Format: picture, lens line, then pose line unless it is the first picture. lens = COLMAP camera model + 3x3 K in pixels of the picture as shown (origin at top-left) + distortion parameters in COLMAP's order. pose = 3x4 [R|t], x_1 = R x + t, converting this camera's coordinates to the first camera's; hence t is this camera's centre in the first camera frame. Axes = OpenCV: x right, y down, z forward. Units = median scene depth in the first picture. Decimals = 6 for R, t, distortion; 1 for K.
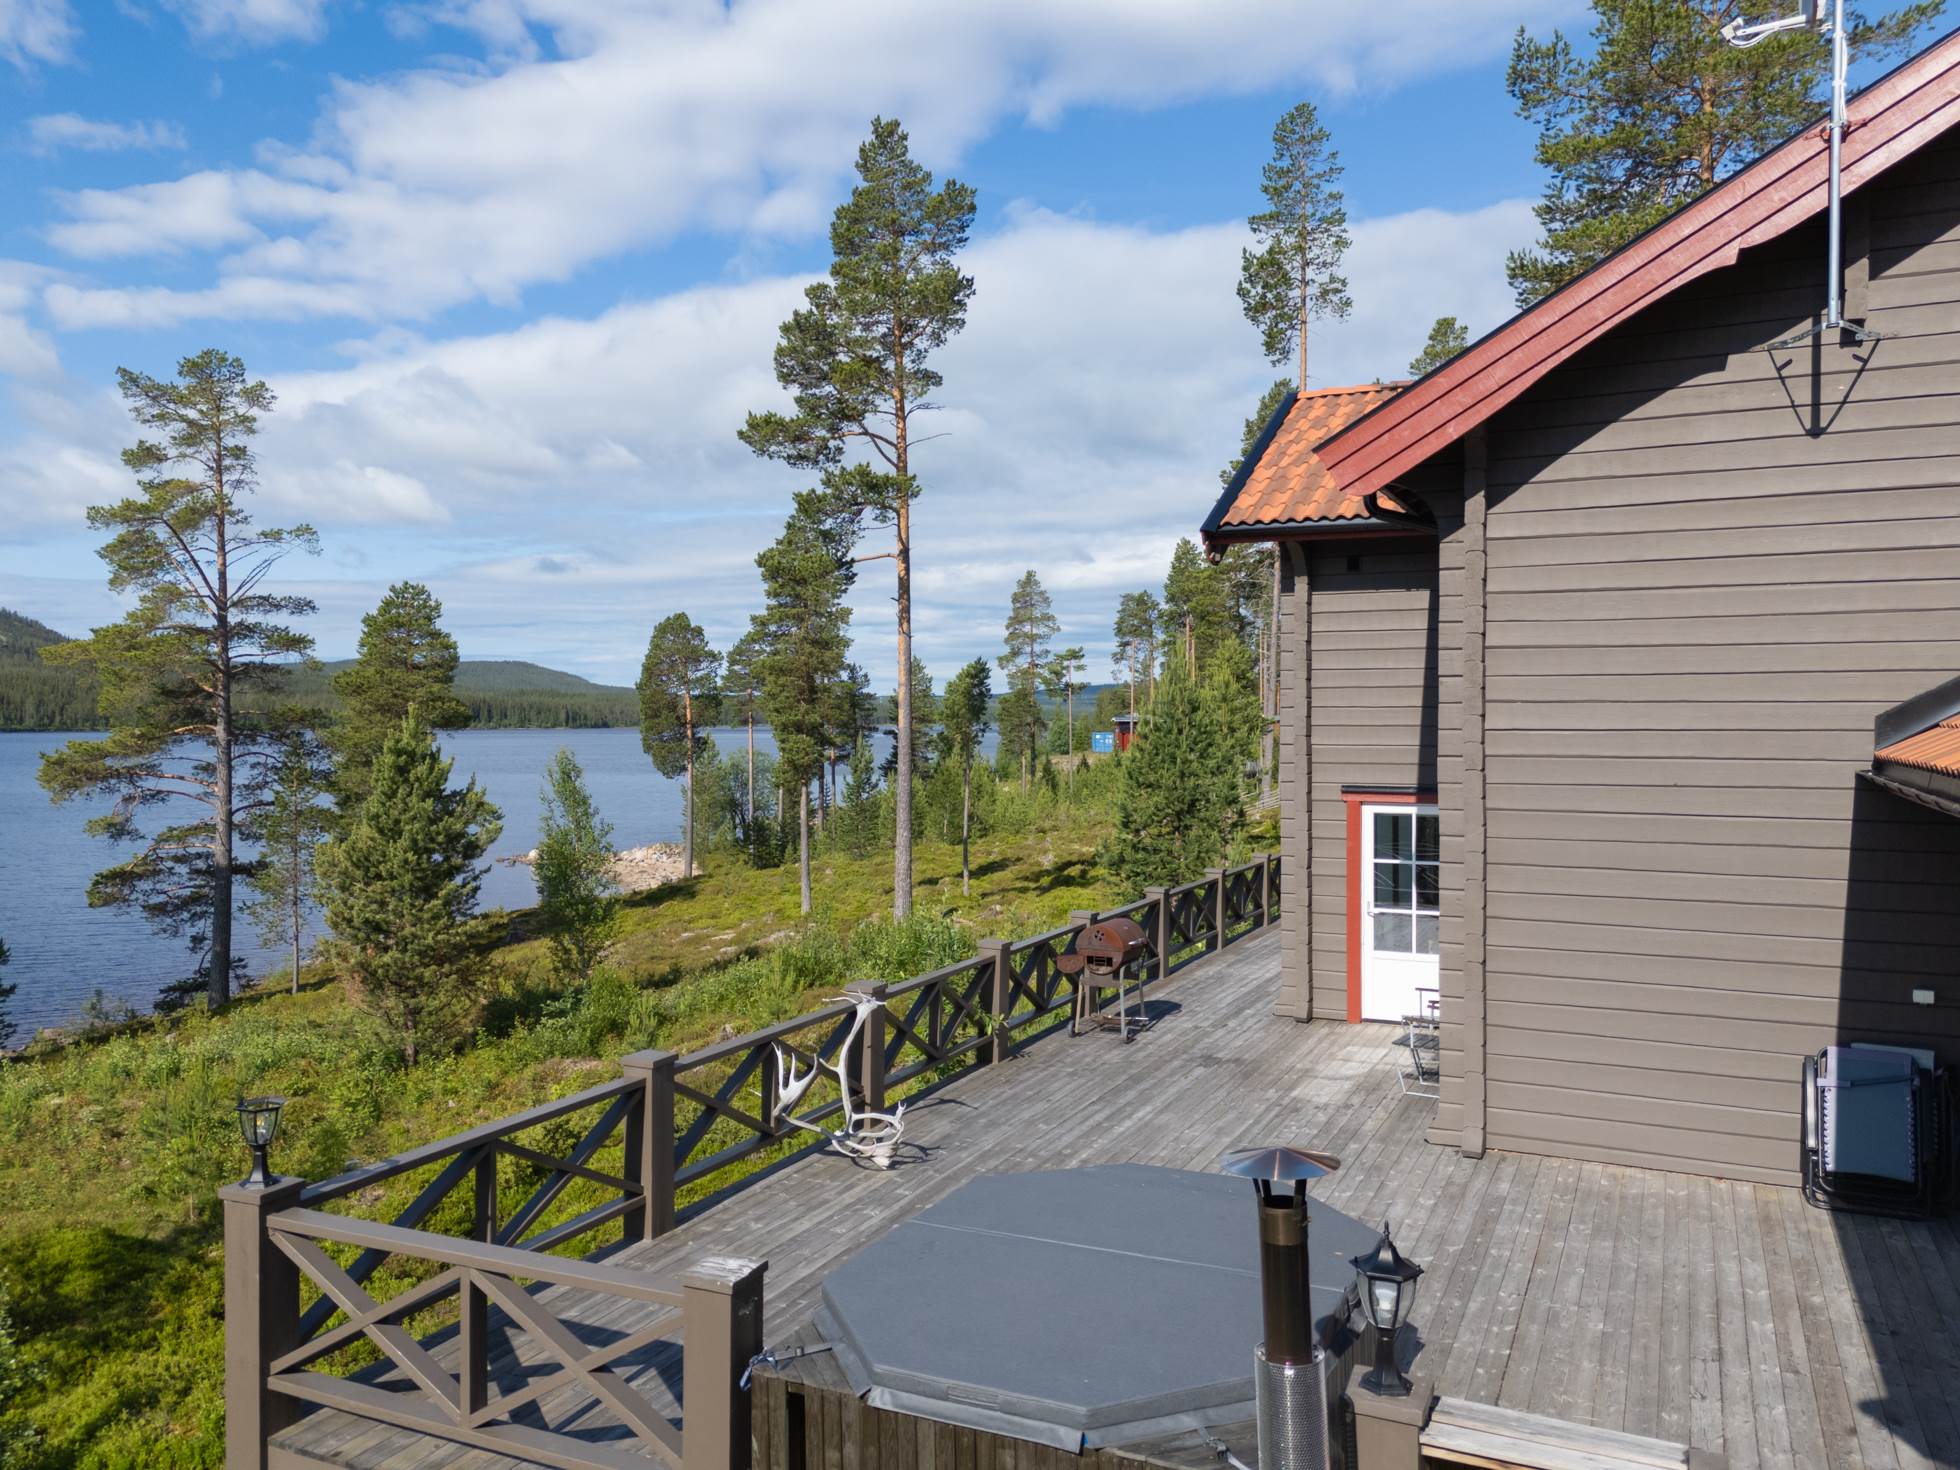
lens RADIAL K [[1456.0, 0, 984.4], [0, 1456.0, 728.7], [0, 0, 1]] dist [0.103518, -0.104834]
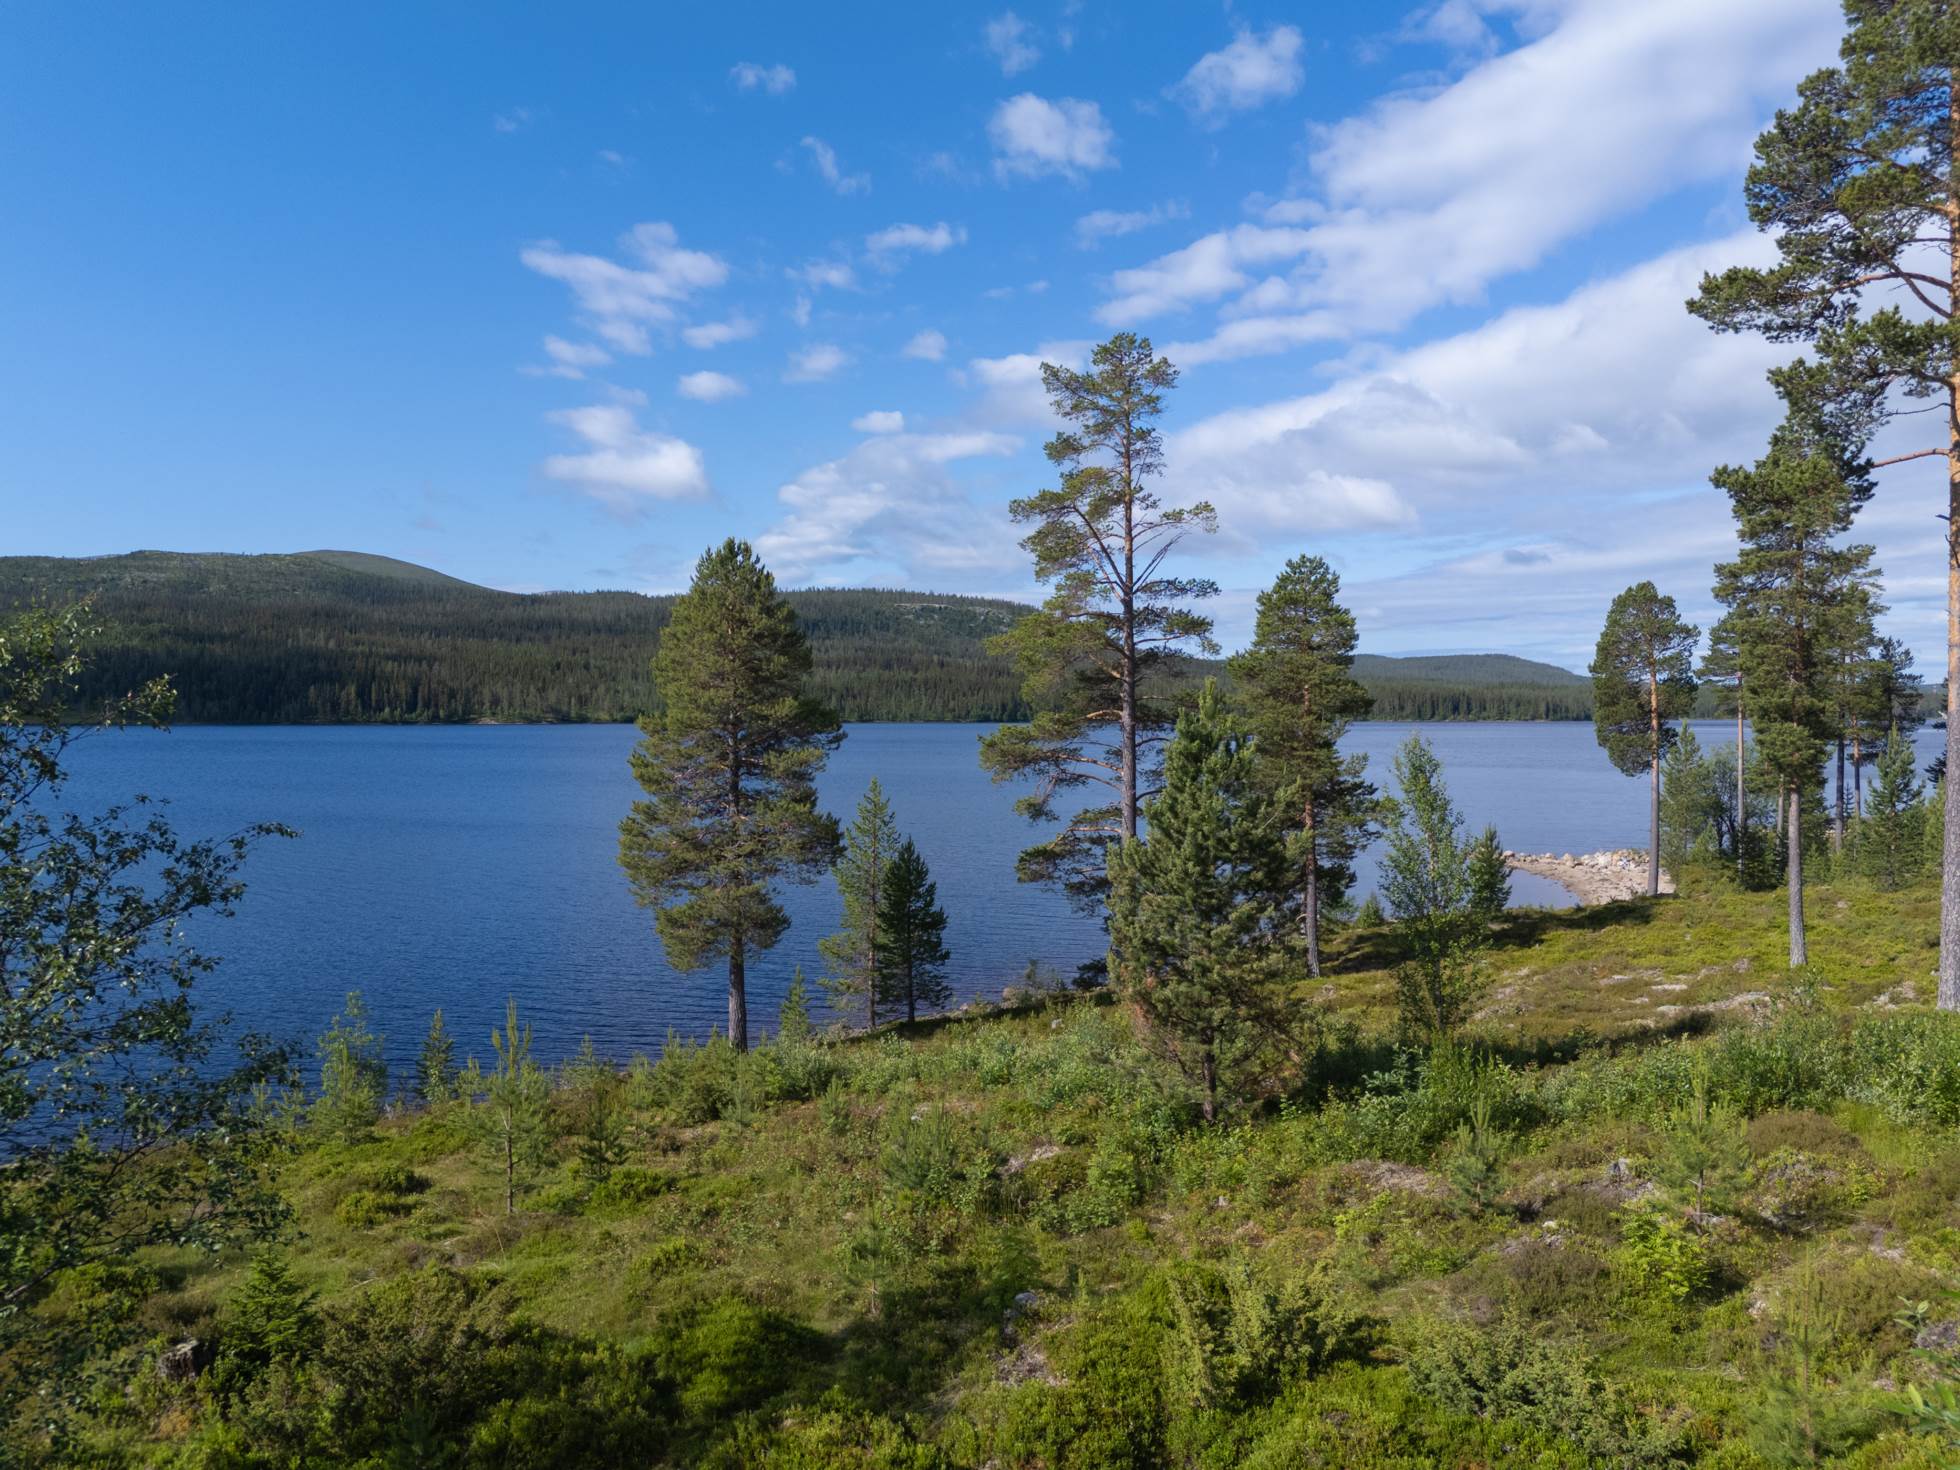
lens RADIAL K [[1456.0, 0, 984.4], [0, 1456.0, 728.7], [0, 0, 1]] dist [0.103518, -0.104834]
pose [[0.803495, 0.008018, -0.595257, -0.005698], [-0.004704, 0.999964, 0.007120, 0.003521], [0.595293, -0.002920, 0.803504, 0.152658]]
